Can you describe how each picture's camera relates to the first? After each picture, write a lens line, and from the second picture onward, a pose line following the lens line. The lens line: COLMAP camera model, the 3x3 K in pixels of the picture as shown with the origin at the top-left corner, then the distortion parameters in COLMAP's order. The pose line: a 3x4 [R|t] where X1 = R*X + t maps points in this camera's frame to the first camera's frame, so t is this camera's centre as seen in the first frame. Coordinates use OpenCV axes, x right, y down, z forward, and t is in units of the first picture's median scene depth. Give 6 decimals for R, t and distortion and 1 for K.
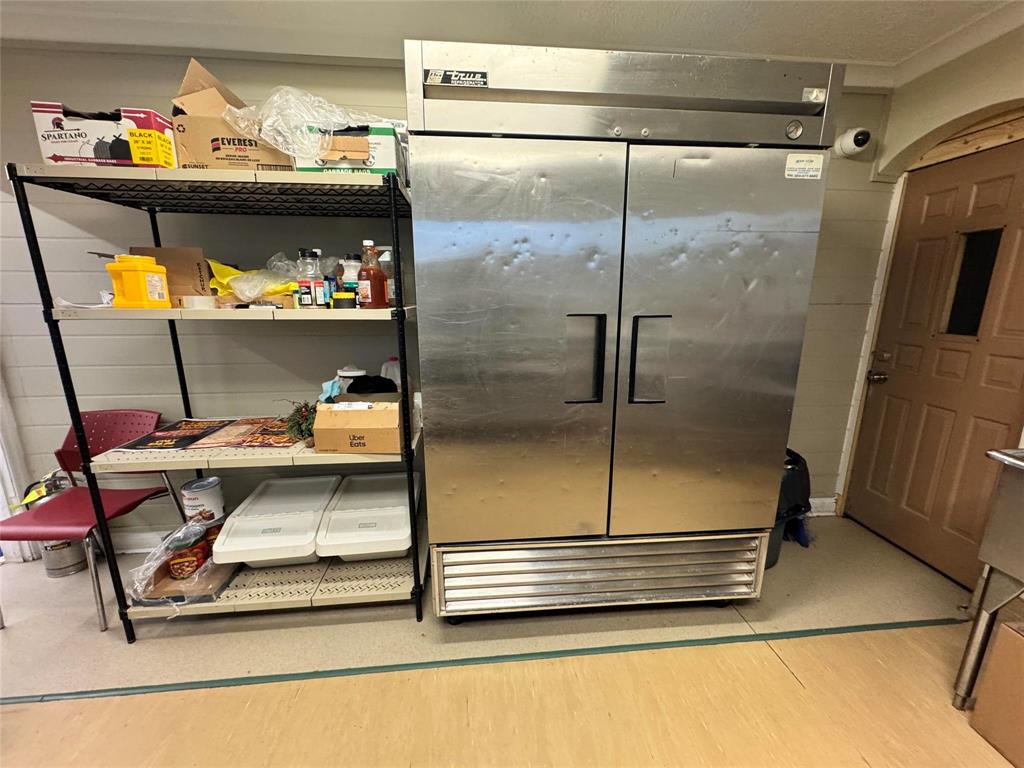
lens RADIAL K [[408.1, 0, 512.5], [0, 408.1, 383.1], [0, 0, 1]] dist [-0.010396, 0.001440]
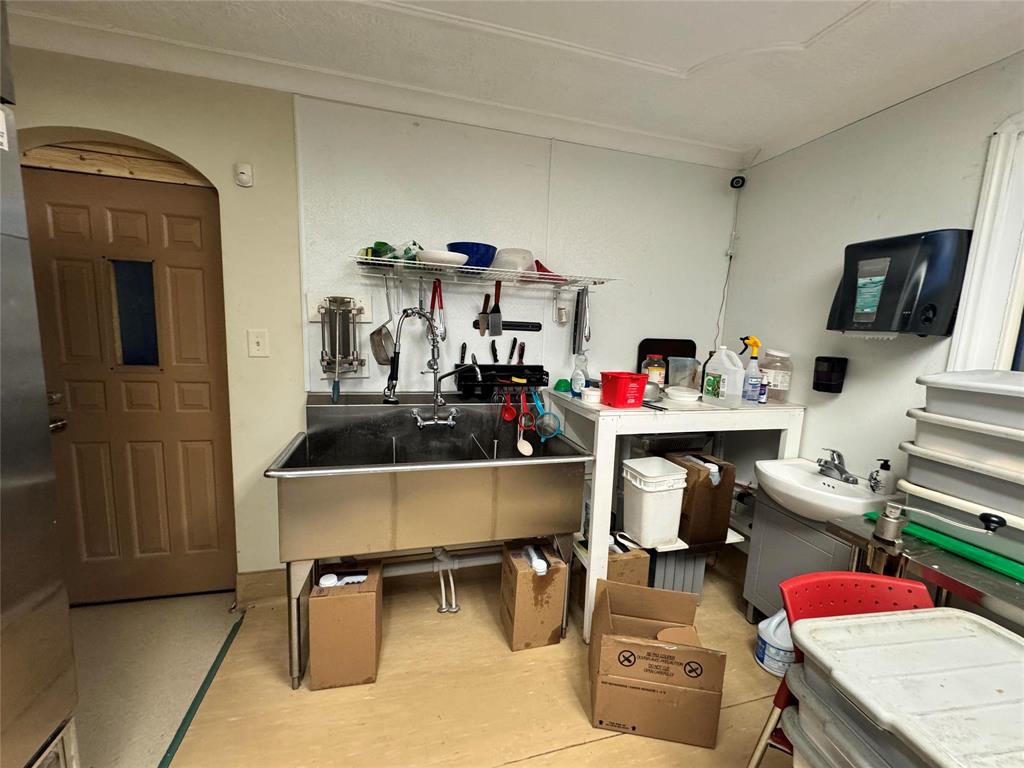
lens RADIAL K [[408.1, 0, 509.8], [0, 408.1, 383.6], [0, 0, 1]] dist [-0.010396, 0.001440]
pose [[-0.180086, -0.138481, 0.973854, -0.010197], [0.163914, 0.971973, 0.168525, -0.095557], [-0.969897, 0.189978, -0.152340, 0.293675]]
